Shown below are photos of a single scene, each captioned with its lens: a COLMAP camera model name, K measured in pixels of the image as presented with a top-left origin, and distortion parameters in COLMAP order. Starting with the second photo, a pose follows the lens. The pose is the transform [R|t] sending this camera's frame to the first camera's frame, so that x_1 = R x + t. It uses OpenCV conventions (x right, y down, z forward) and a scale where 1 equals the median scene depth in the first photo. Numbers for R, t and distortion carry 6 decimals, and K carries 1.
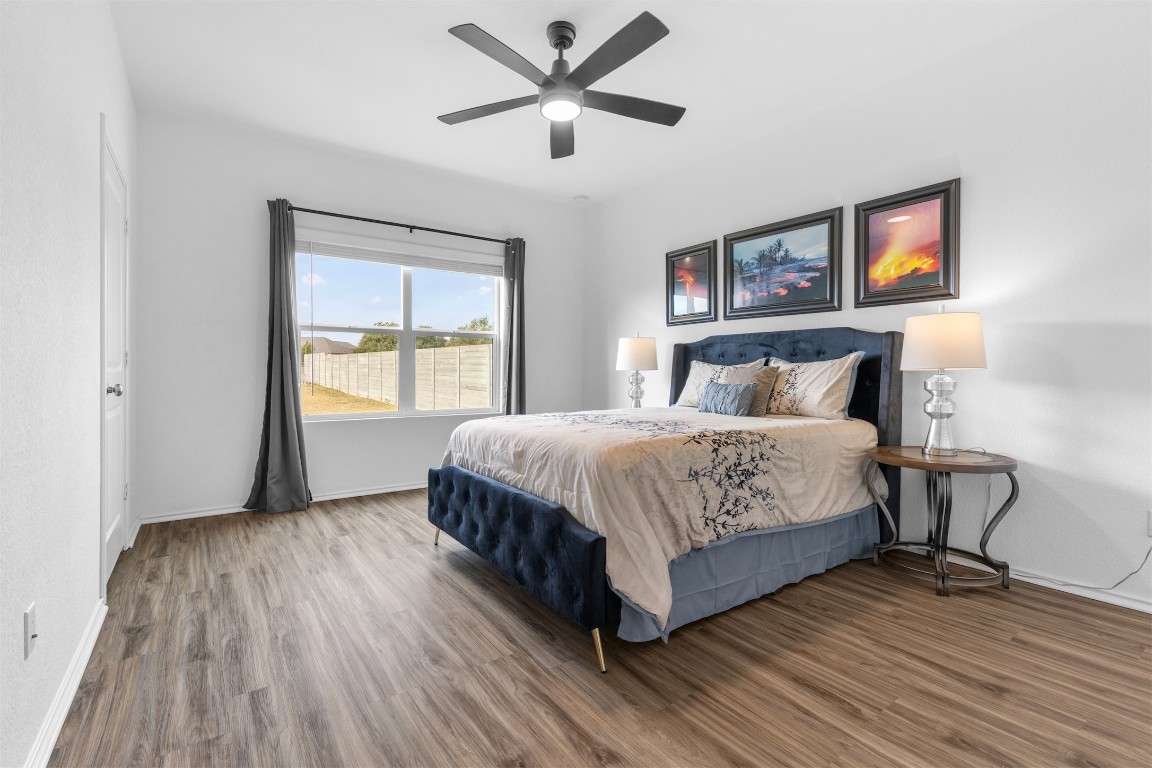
lens RADIAL K [[523.0, 0, 576.0], [0, 523.0, 384.0], [0, 0, 1]] dist [0.011828, 0.000171]
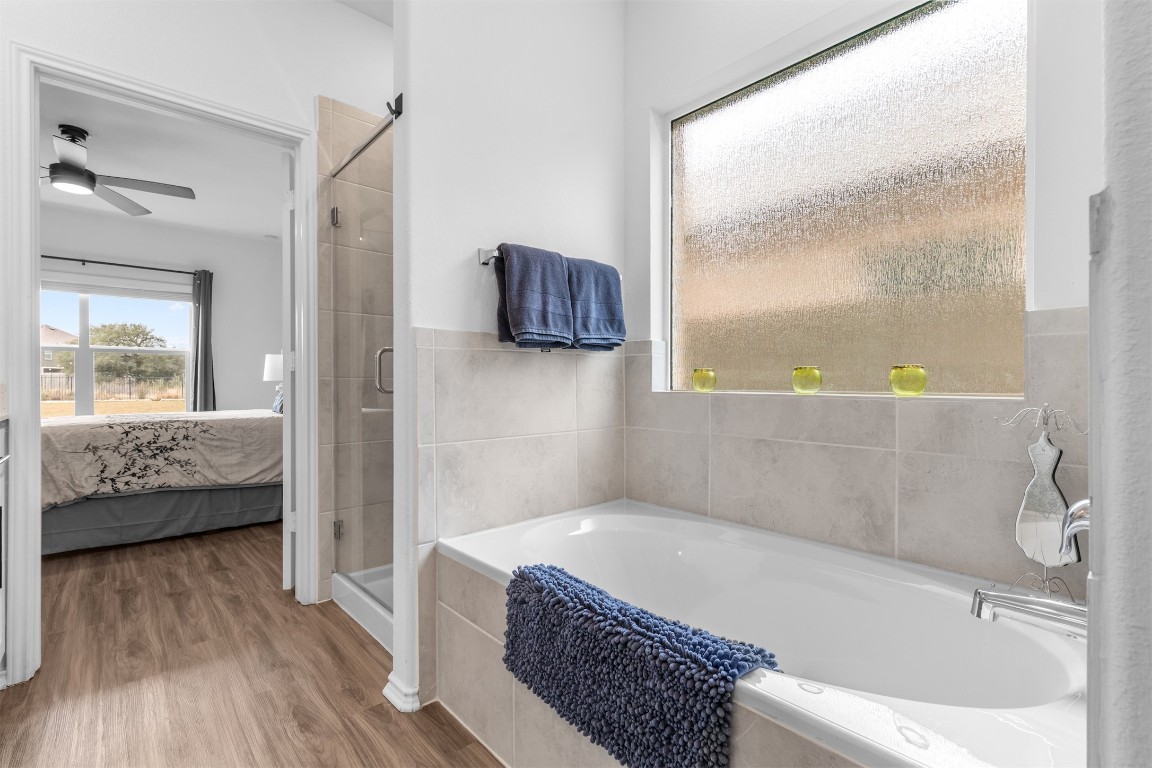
lens RADIAL K [[523.0, 0, 576.0], [0, 523.0, 384.0], [0, 0, 1]] dist [0.011828, 0.000171]
pose [[0.994620, -0.007446, 0.103321, 1.340049], [0.010207, 0.999604, -0.026218, 0.041122], [-0.103085, 0.027132, 0.994302, -0.592150]]
